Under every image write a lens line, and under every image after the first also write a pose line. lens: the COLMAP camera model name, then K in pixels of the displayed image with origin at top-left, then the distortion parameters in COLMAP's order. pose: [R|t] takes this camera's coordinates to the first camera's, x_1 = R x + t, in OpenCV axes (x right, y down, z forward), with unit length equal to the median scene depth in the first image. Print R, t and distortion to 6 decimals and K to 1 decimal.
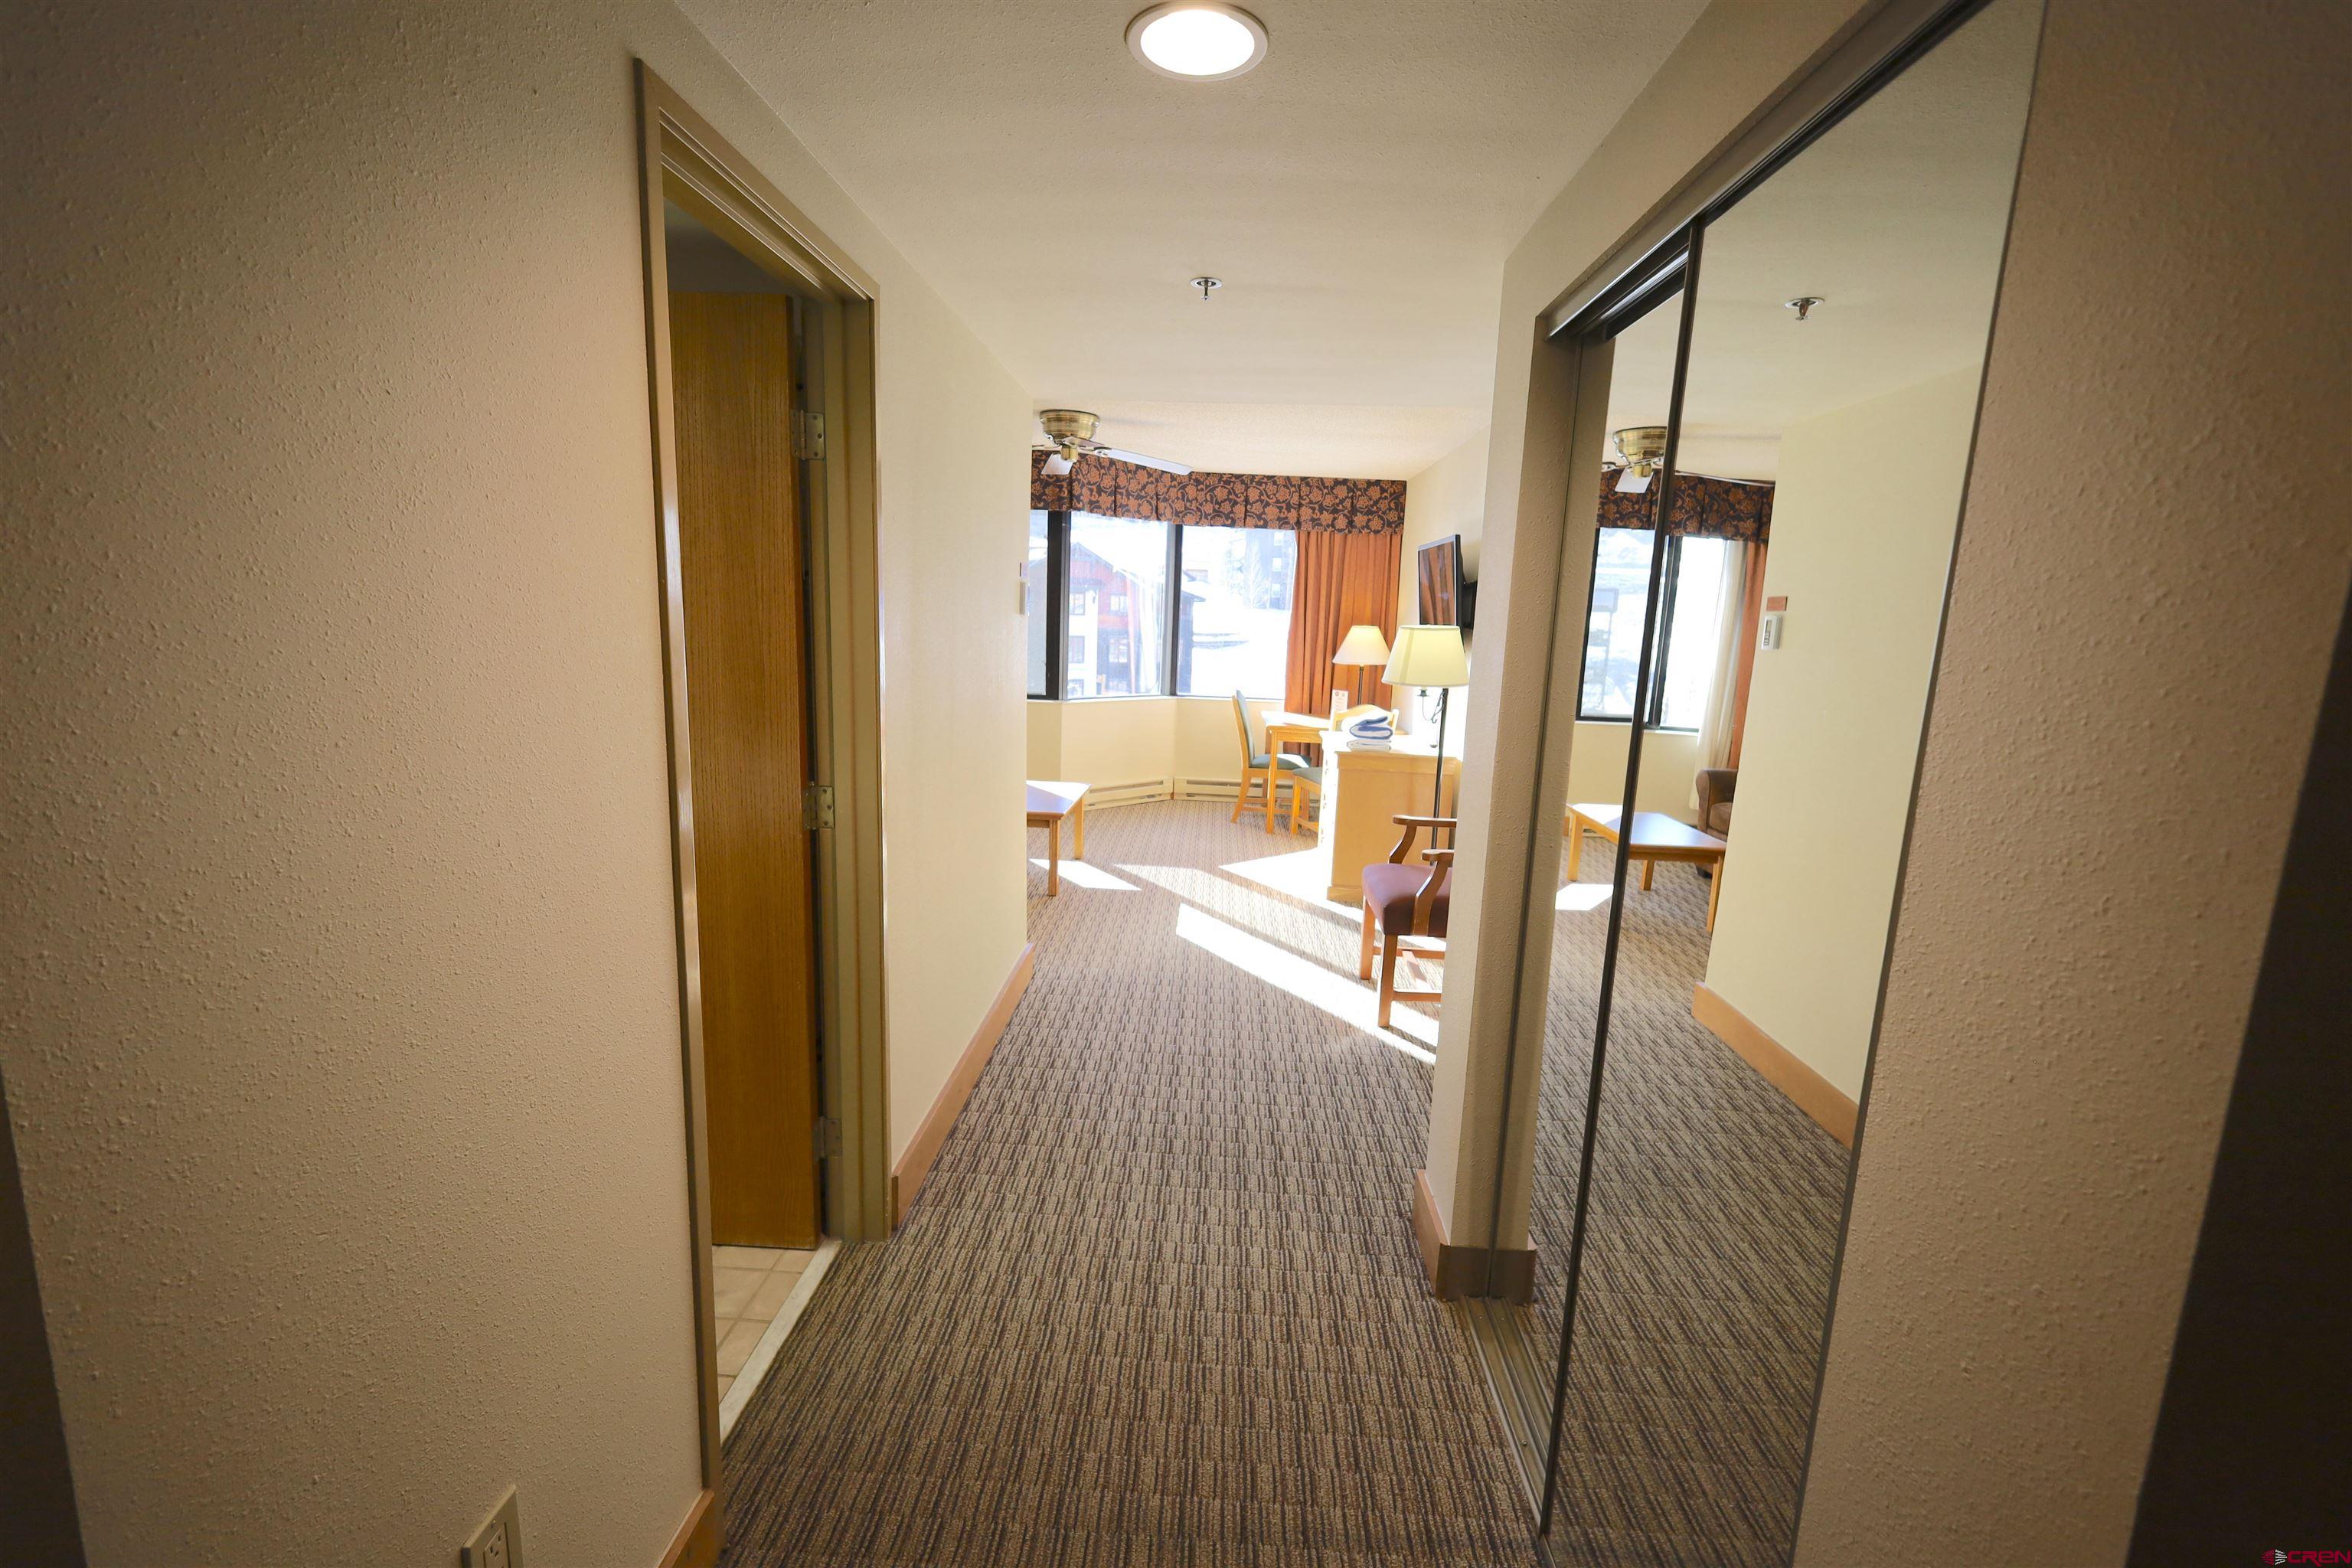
lens RADIAL K [[1014.3, 0, 1181.5], [0, 1014.3, 778.5], [0, 0, 1]] dist [0.001206, 0.000386]
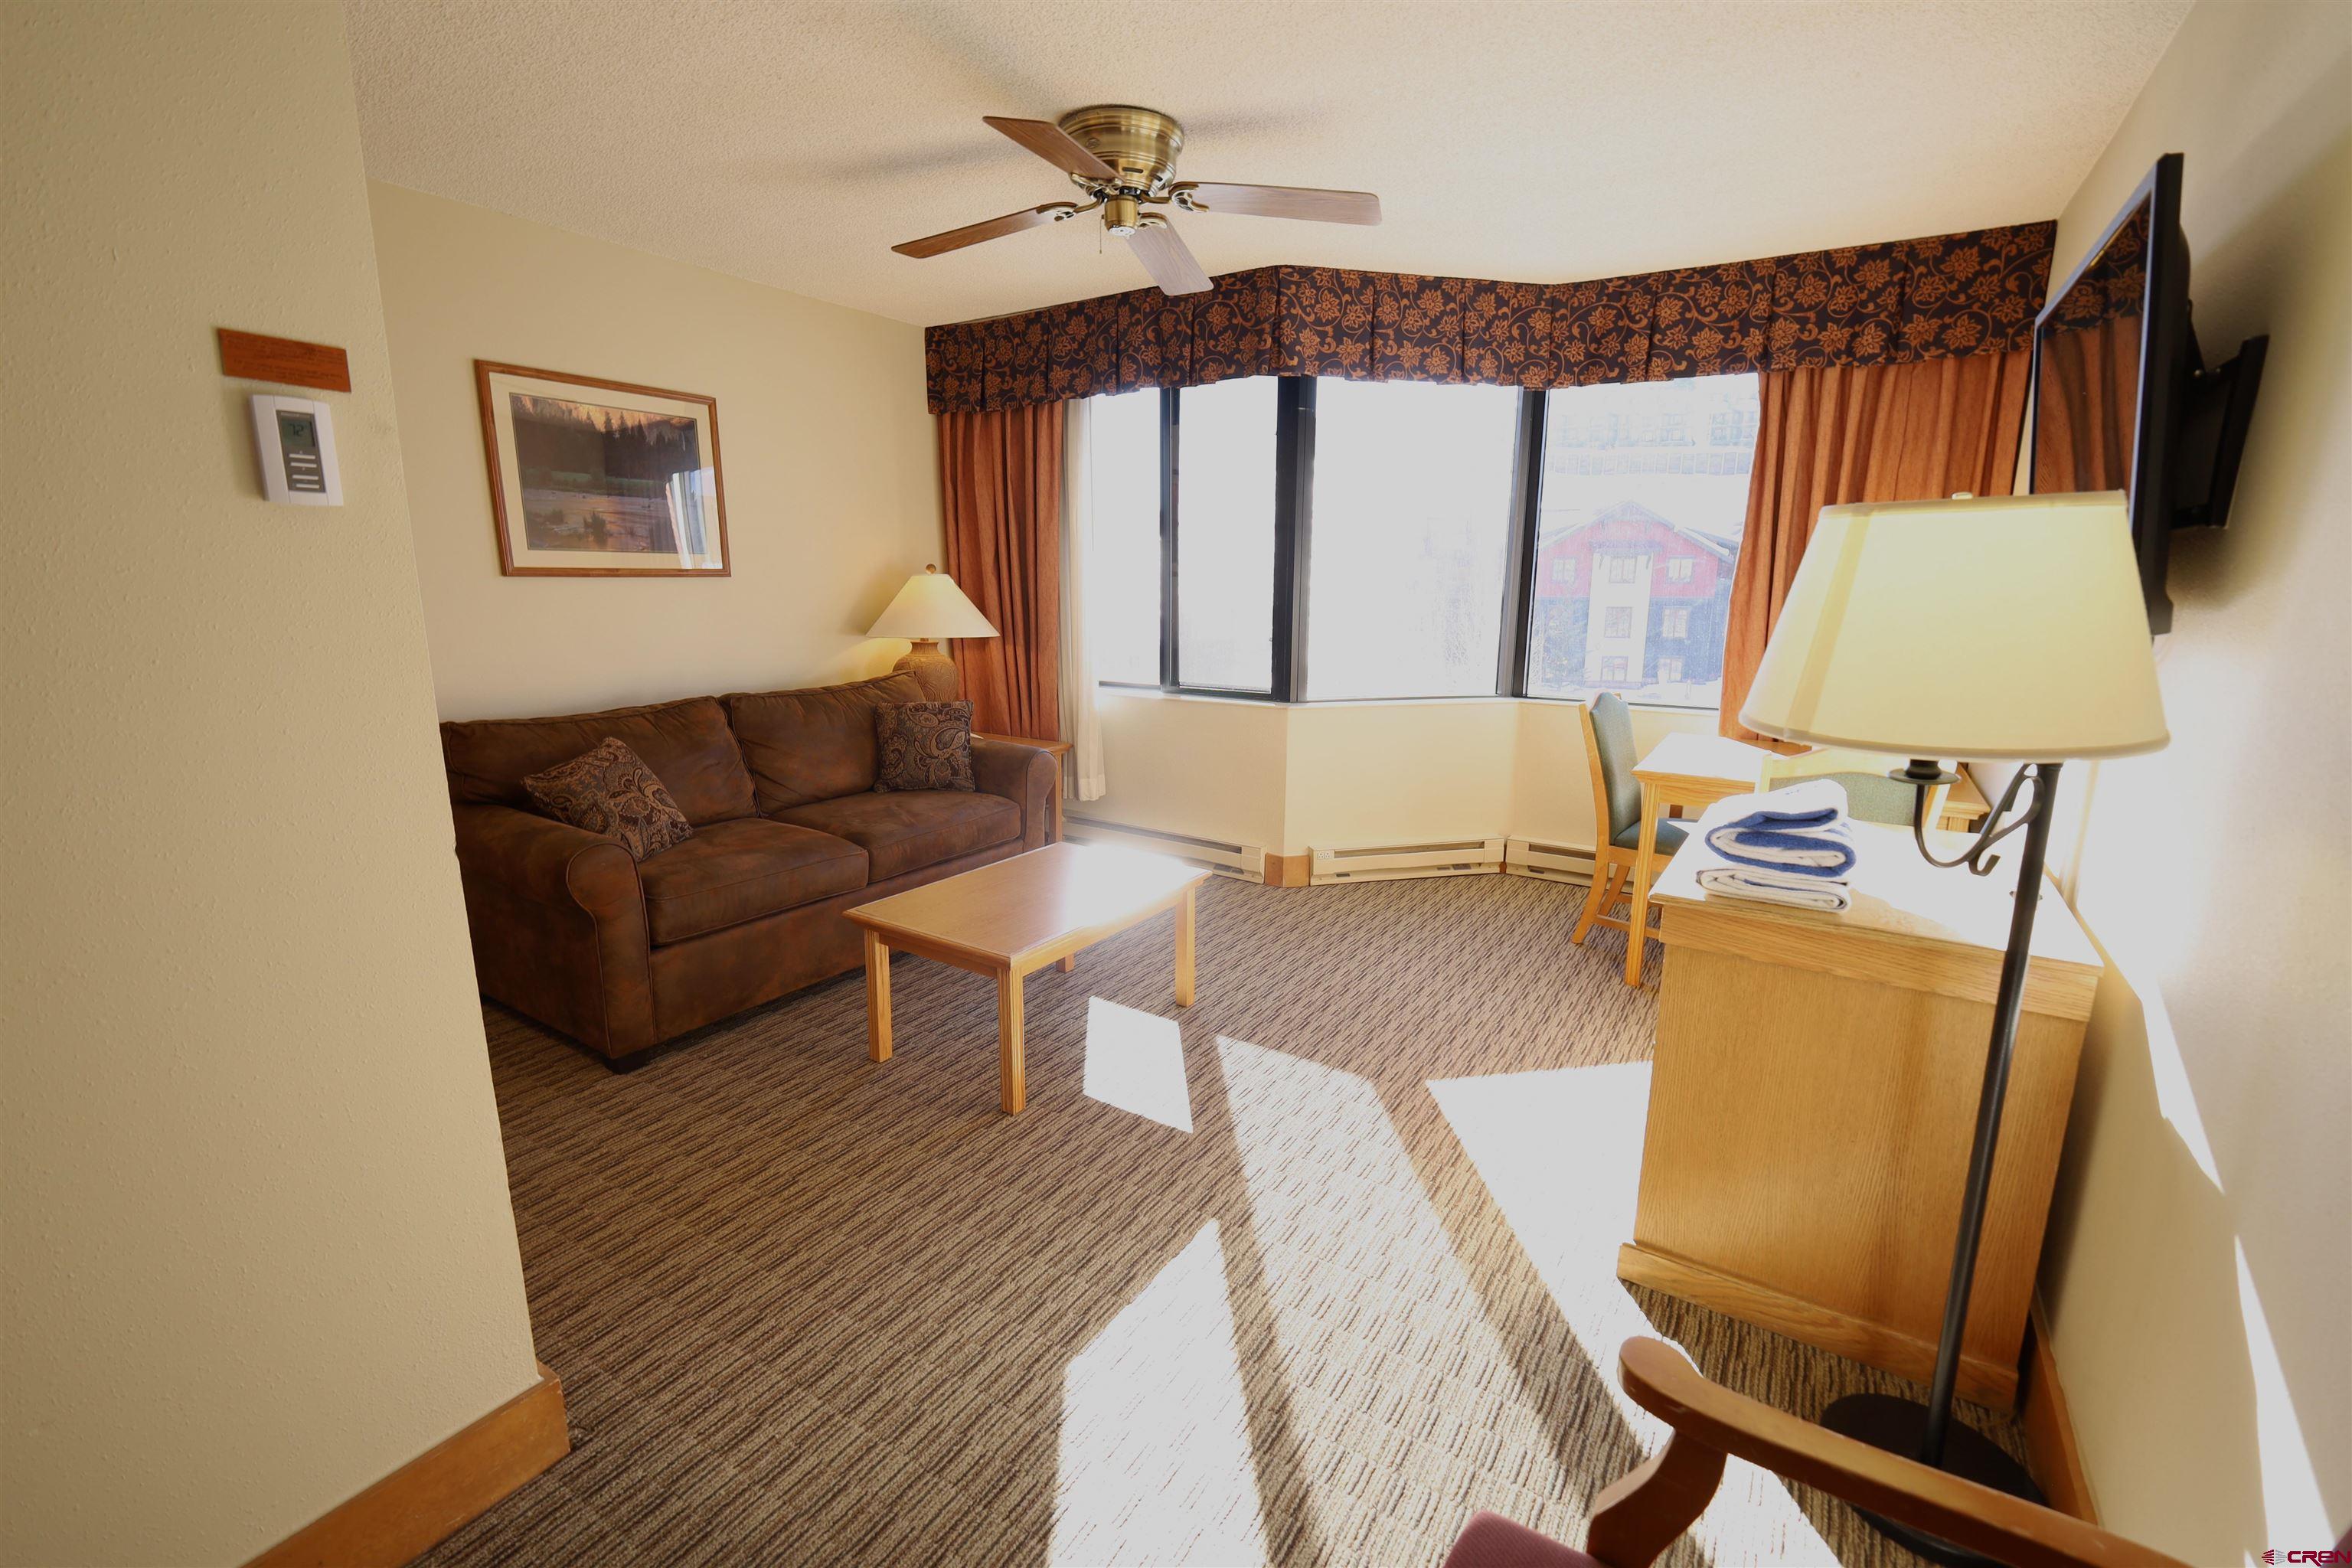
lens RADIAL K [[1014.3, 0, 1181.5], [0, 1014.3, 778.5], [0, 0, 1]] dist [0.001206, 0.000386]
pose [[0.866608, 0.066185, -0.494580, 0.127074], [-0.054786, 0.997793, 0.037528, -0.050199], [0.495972, -0.005426, 0.868322, 0.431642]]
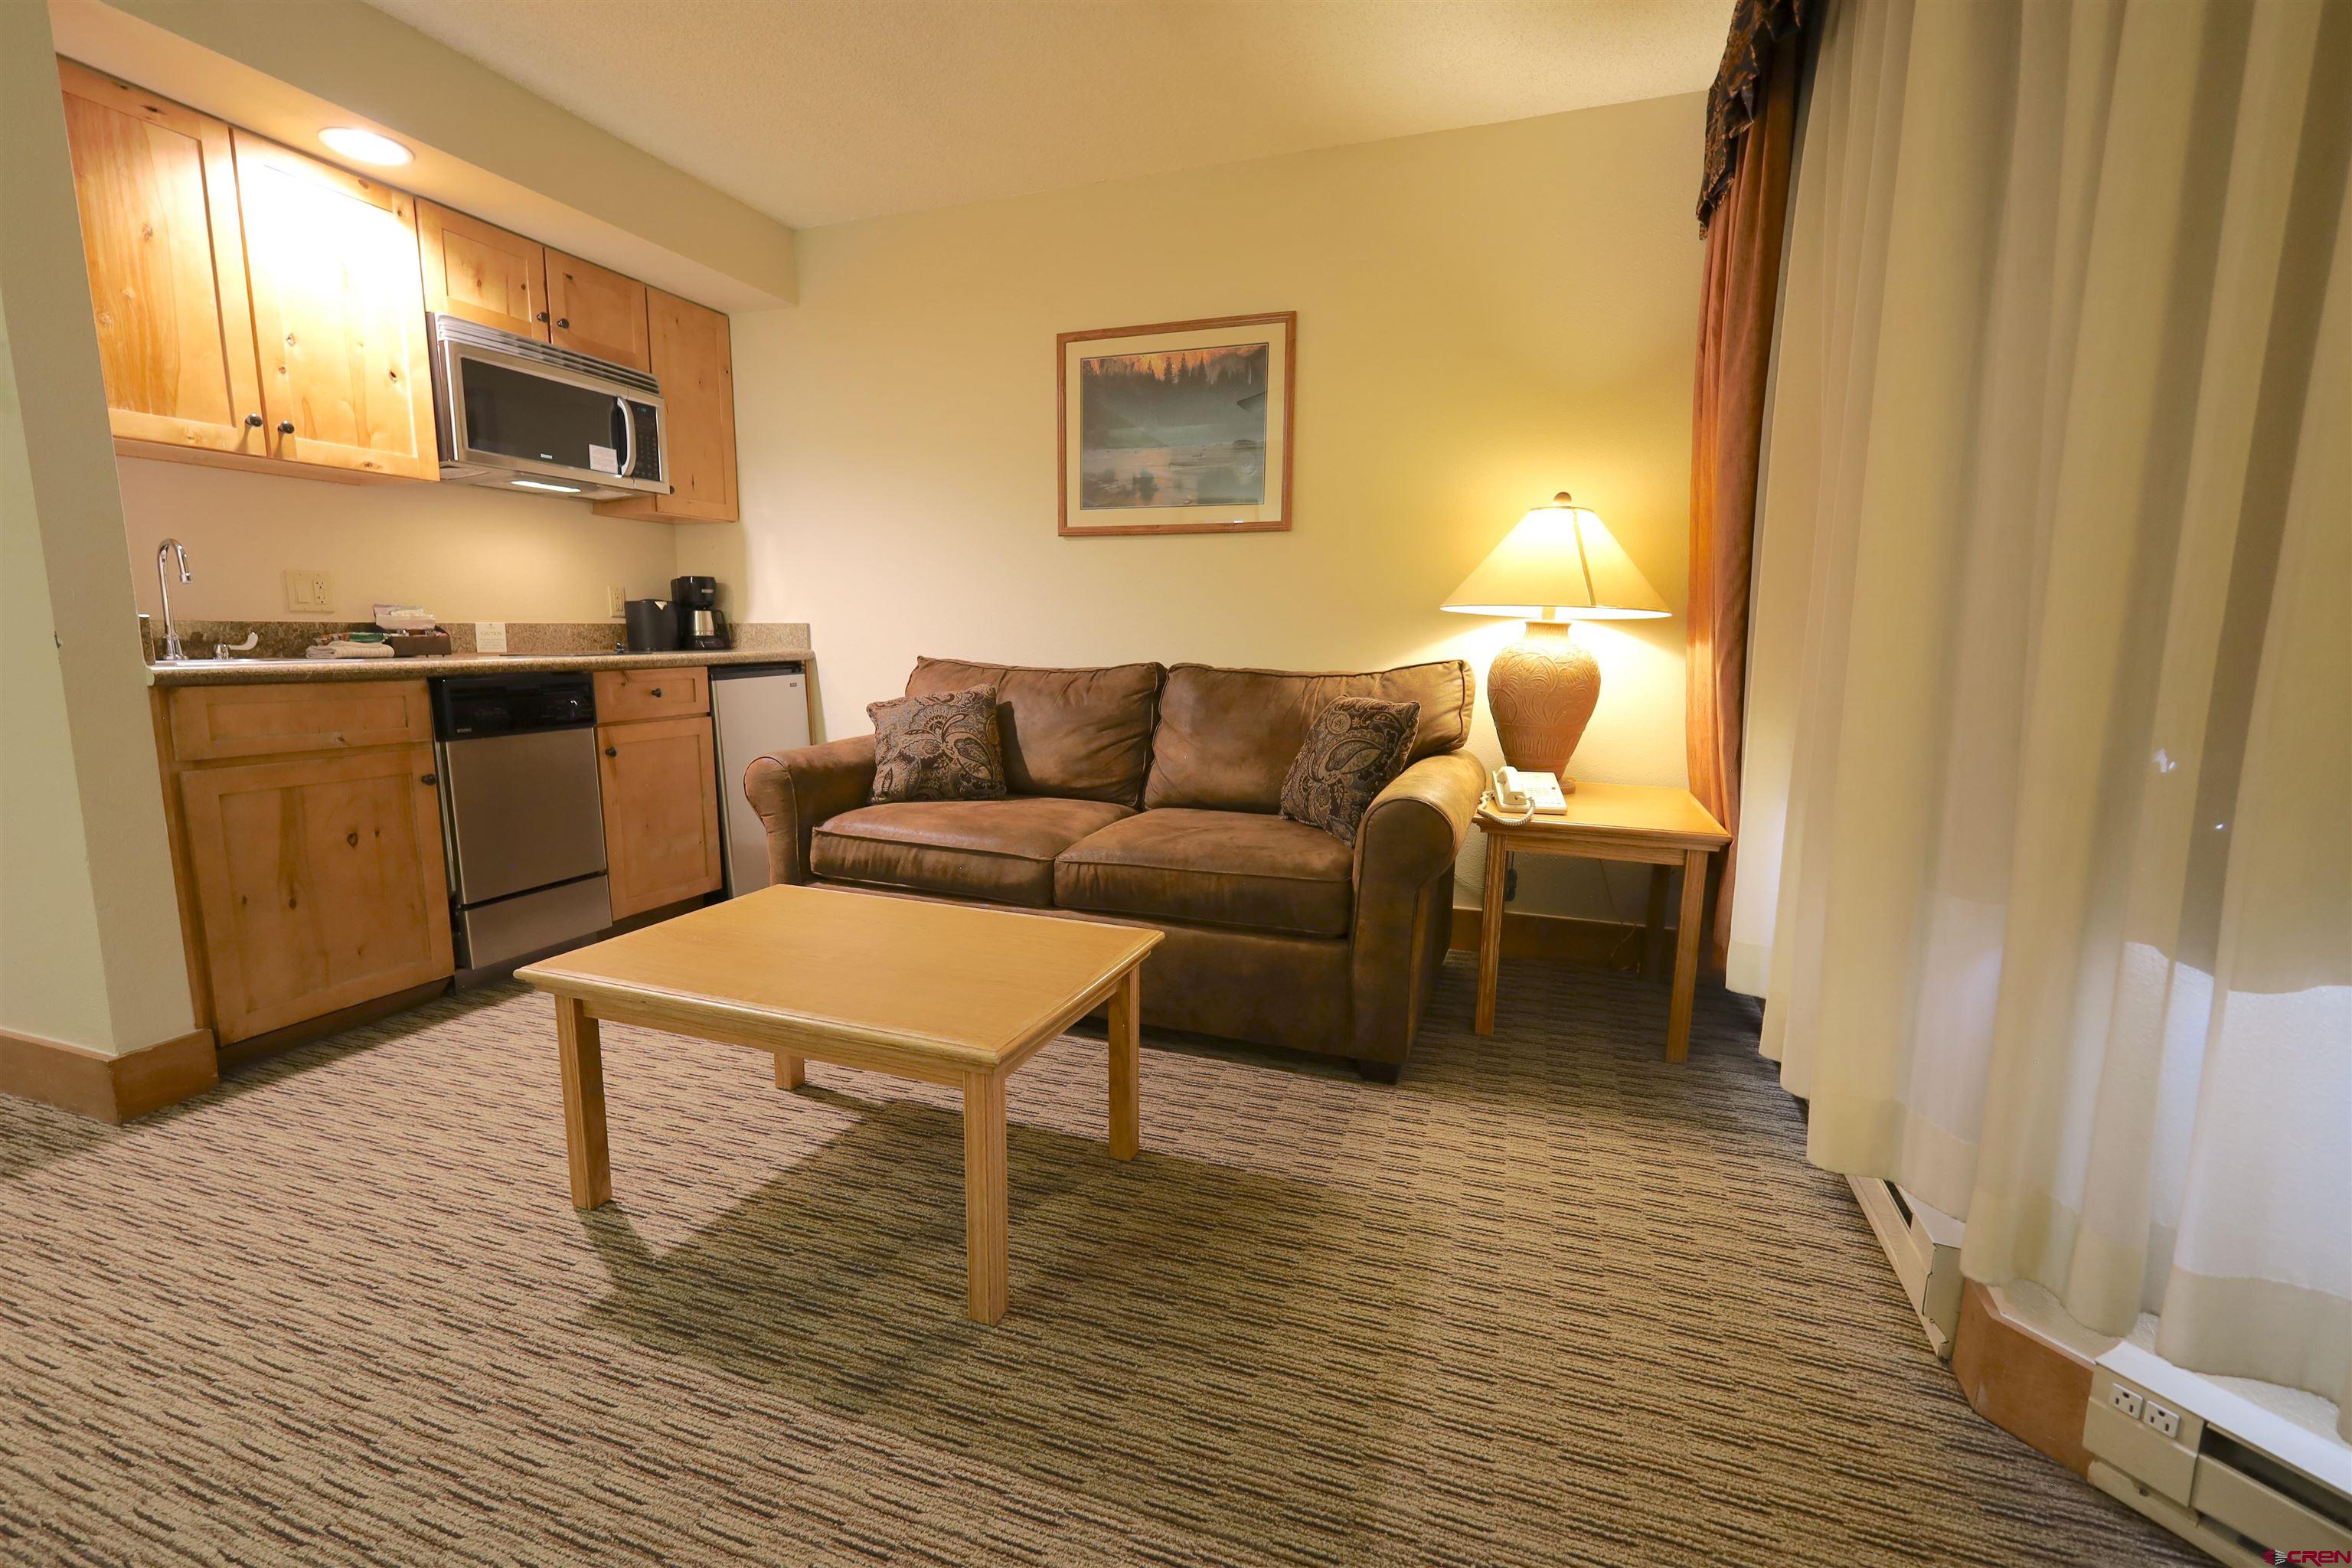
lens RADIAL K [[1015.2, 0, 1179.6], [0, 1015.2, 788.2], [0, 0, 1]] dist [-0.000399, -0.000009]
pose [[-0.291798, 0.106562, -0.950525, 0.091269], [-0.175800, 0.970869, 0.162811, -0.077290], [0.940185, 0.214611, -0.264564, 0.852463]]
